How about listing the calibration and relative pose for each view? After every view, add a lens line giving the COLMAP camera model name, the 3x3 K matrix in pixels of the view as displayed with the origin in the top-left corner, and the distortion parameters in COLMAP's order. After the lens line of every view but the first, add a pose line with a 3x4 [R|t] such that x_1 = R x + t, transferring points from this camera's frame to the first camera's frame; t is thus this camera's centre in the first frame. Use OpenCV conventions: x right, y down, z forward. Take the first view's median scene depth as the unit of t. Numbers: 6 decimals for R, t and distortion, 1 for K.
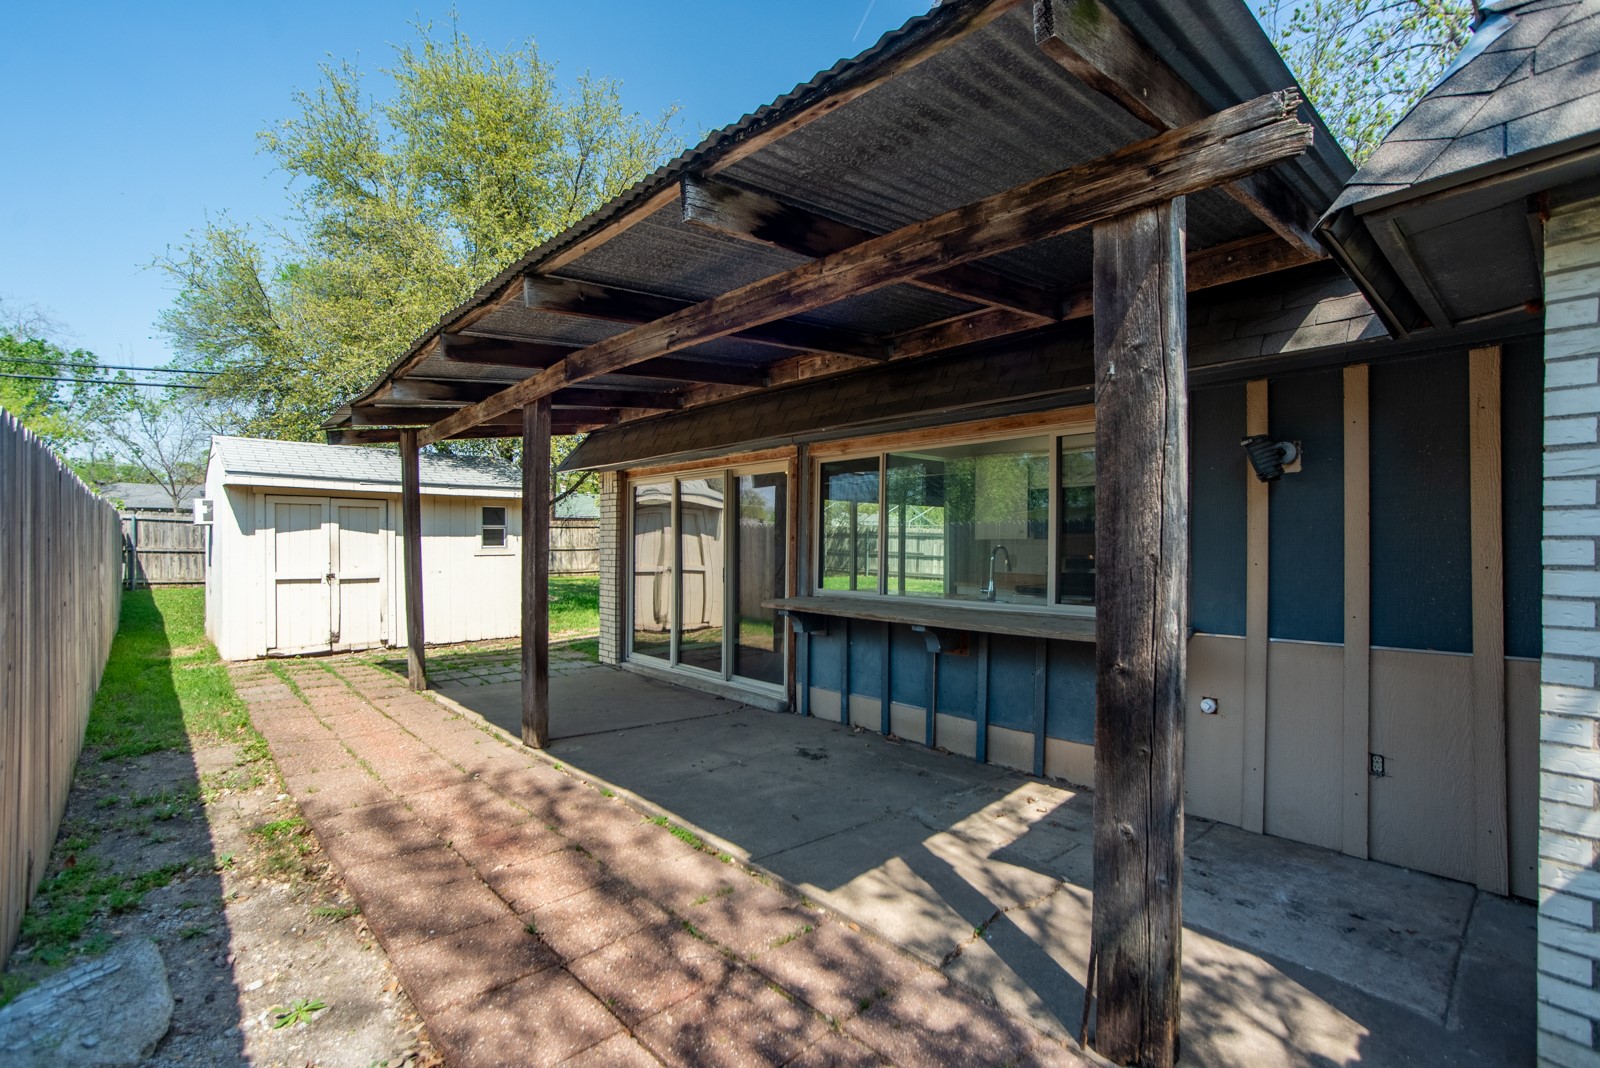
lens RADIAL K [[725.2, 0, 806.2], [0, 725.2, 543.2], [0, 0, 1]] dist [-0.000804, 0.000039]
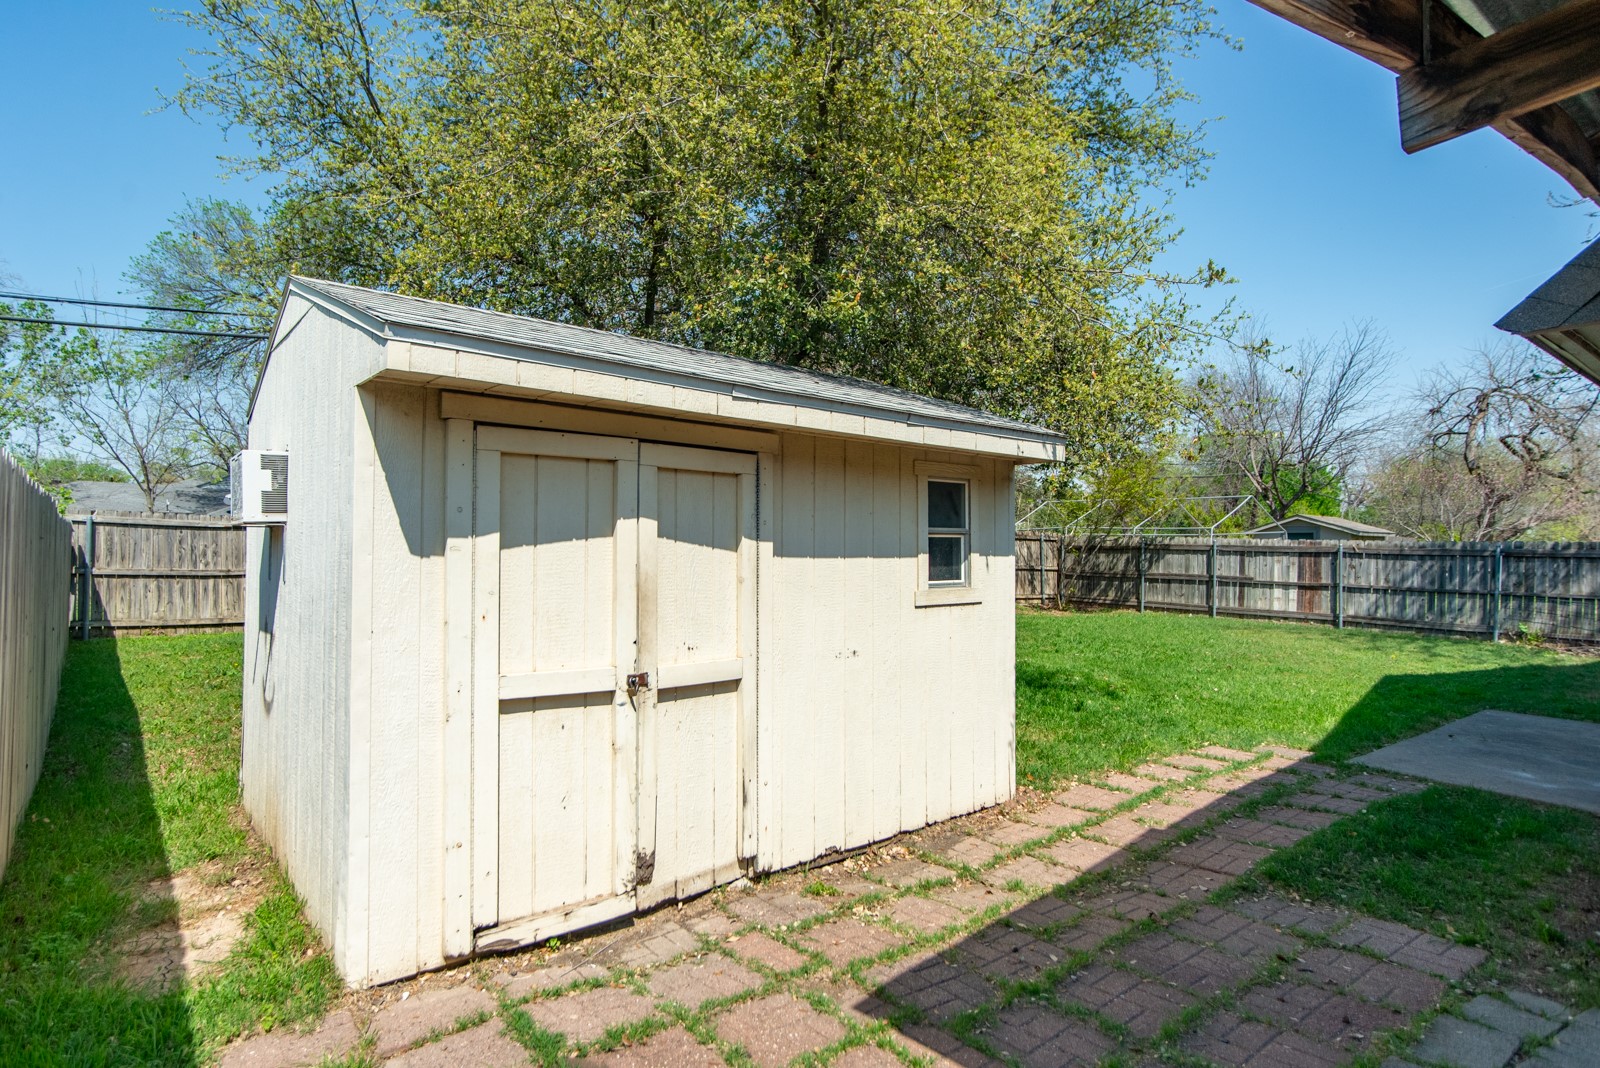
lens RADIAL K [[869.4, 0, 793.2], [0, 869.4, 534.4], [0, 0, 1]] dist [-0.002245, -0.000334]
pose [[0.997478, 0.000487, -0.070972, -0.290005], [-0.002337, 0.999659, -0.025990, -0.005356], [0.070935, 0.026090, 0.997140, 0.318853]]
